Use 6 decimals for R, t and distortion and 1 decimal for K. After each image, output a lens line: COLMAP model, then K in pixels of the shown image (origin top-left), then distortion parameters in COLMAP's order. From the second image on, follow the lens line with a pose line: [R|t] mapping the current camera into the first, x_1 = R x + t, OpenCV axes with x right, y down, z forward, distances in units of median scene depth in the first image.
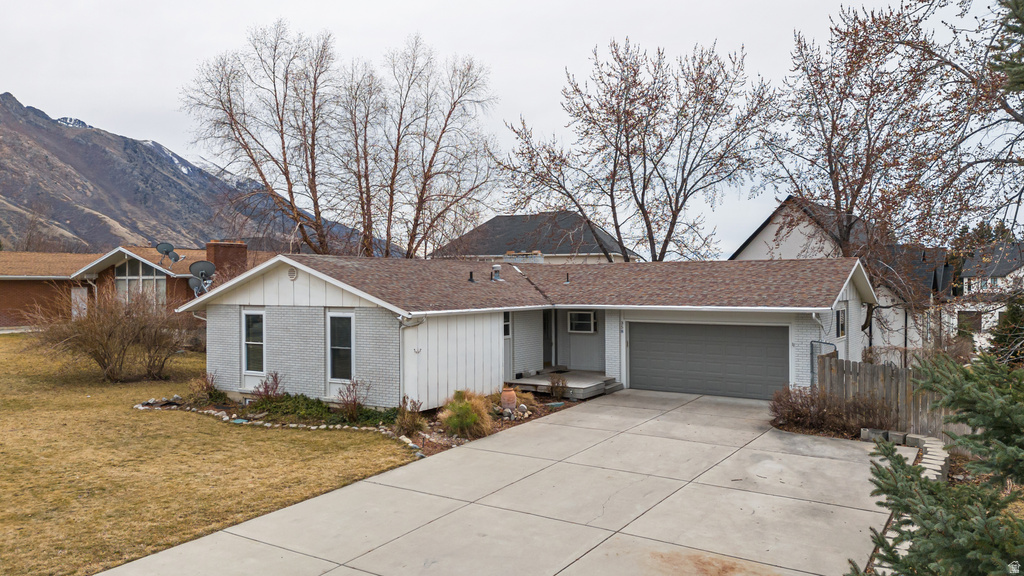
lens RADIAL K [[752.3, 0, 524.0], [0, 752.3, 339.7], [0, 0, 1]] dist [0.058622, -0.043623]
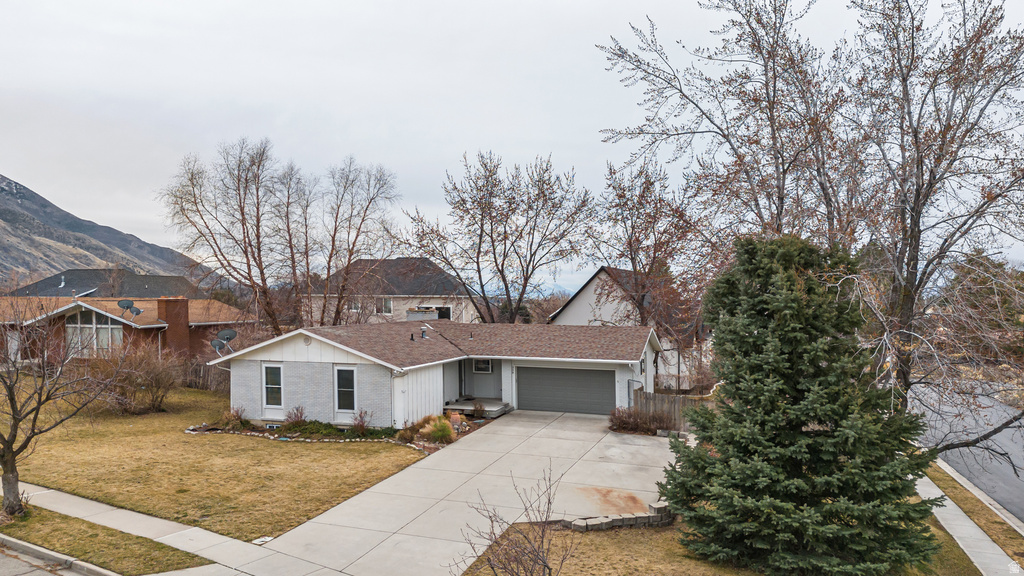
lens RADIAL K [[752.3, 0, 520.1], [0, 752.3, 367.6], [0, 0, 1]] dist [0.058622, -0.043623]
pose [[0.967127, -0.012191, 0.254000, -0.278740], [0.007324, 0.999771, 0.020098, -0.059957], [-0.254187, -0.017577, 0.966995, -0.557994]]
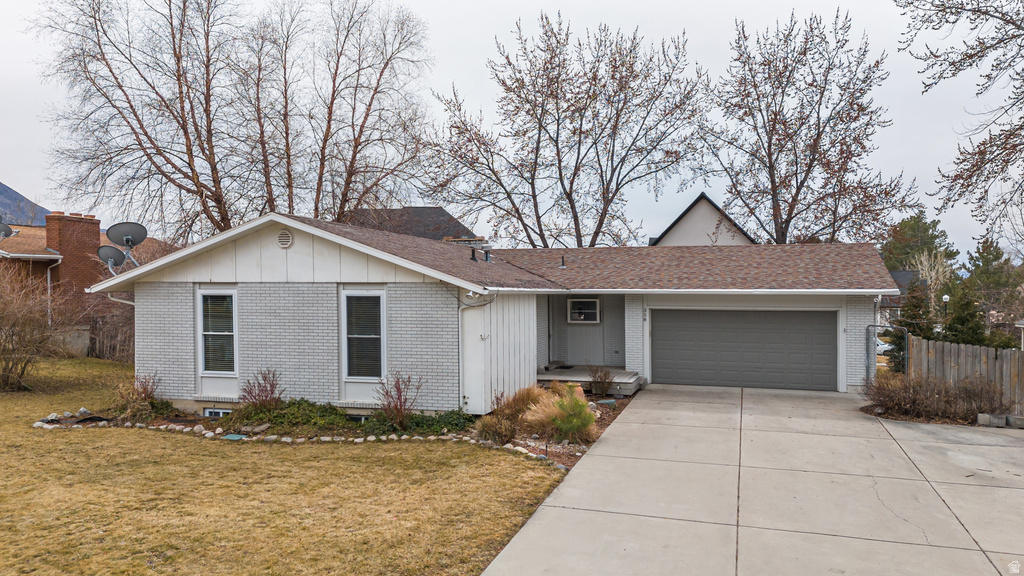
lens RADIAL K [[752.3, 0, 522.0], [0, 752.3, 342.5], [0, 0, 1]] dist [0.058622, -0.043623]
pose [[0.960851, -0.009843, 0.276889, -0.289333], [0.013096, 0.999865, -0.009900, 0.026006], [-0.276755, 0.013138, 0.960851, 0.212701]]
